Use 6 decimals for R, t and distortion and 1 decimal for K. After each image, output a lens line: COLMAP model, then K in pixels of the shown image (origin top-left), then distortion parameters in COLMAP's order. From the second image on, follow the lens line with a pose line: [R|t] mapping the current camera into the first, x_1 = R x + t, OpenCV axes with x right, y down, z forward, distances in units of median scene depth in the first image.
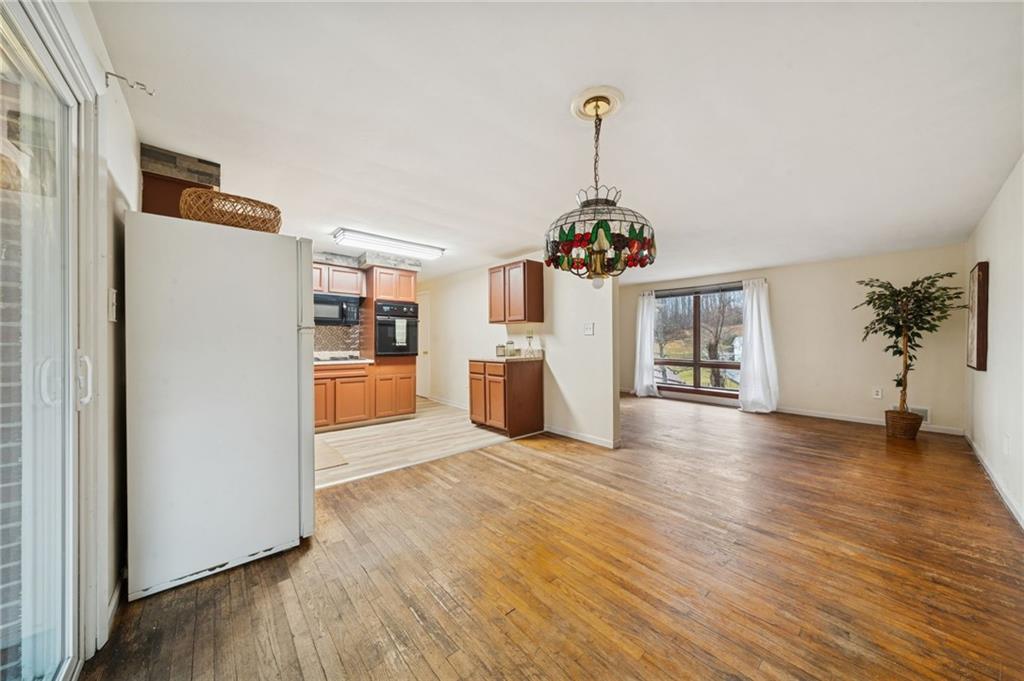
lens RADIAL K [[346.5, 0, 514.1], [0, 346.5, 342.8], [0, 0, 1]] dist [-0.000174, -0.000007]
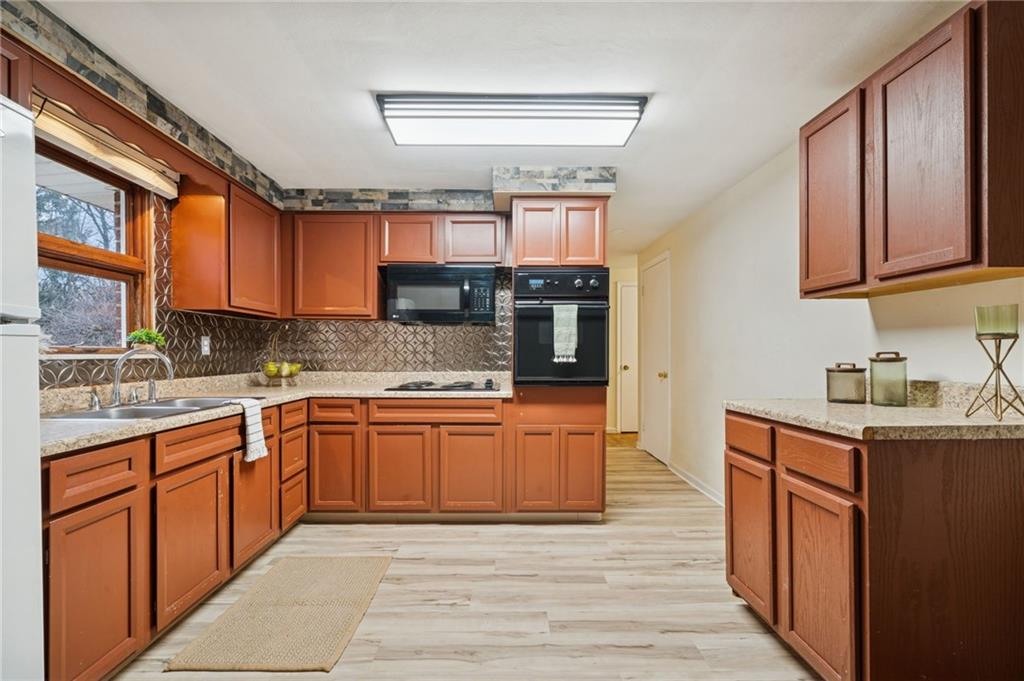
lens RADIAL K [[432.2, 0, 506.5], [0, 432.2, 356.0], [0, 0, 1]] dist [-0.000622, -0.000060]
pose [[0.745383, 0.004426, -0.666621, -0.008267], [-0.002623, 0.999990, 0.003706, -0.002526], [0.666631, -0.001014, 0.745387, 0.542709]]
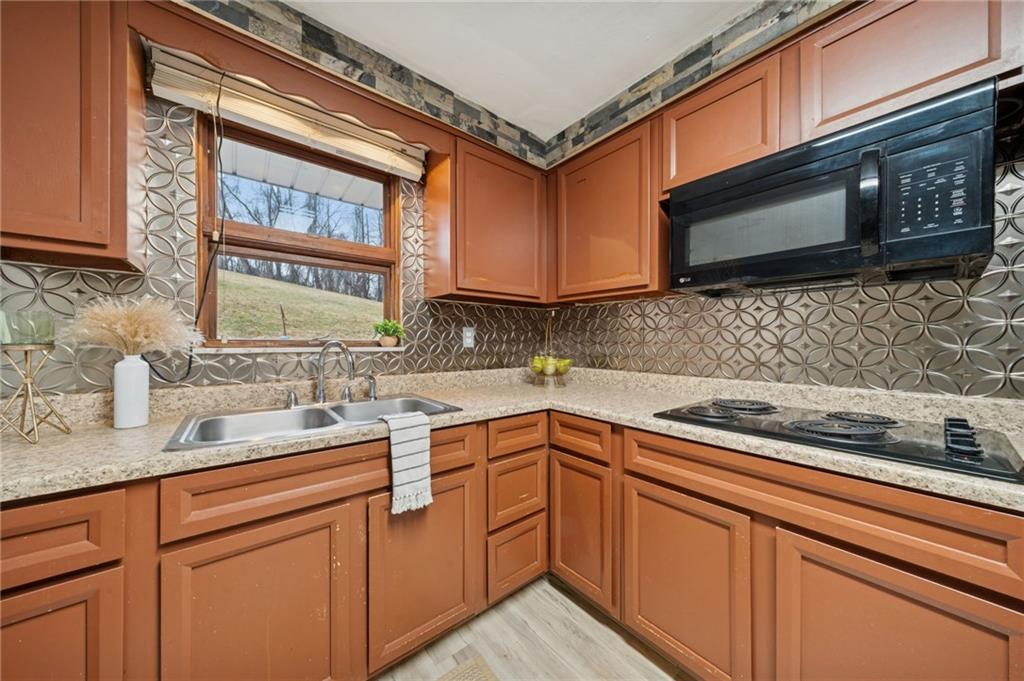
lens RADIAL K [[346.5, 0, 514.1], [0, 346.5, 342.8], [0, 0, 1]] dist [-0.000174, -0.000007]
pose [[-0.049382, -0.001366, -0.998779, -0.269206], [-0.005253, 0.999986, -0.001107, -0.006303], [0.998766, 0.005192, -0.049388, 0.785494]]
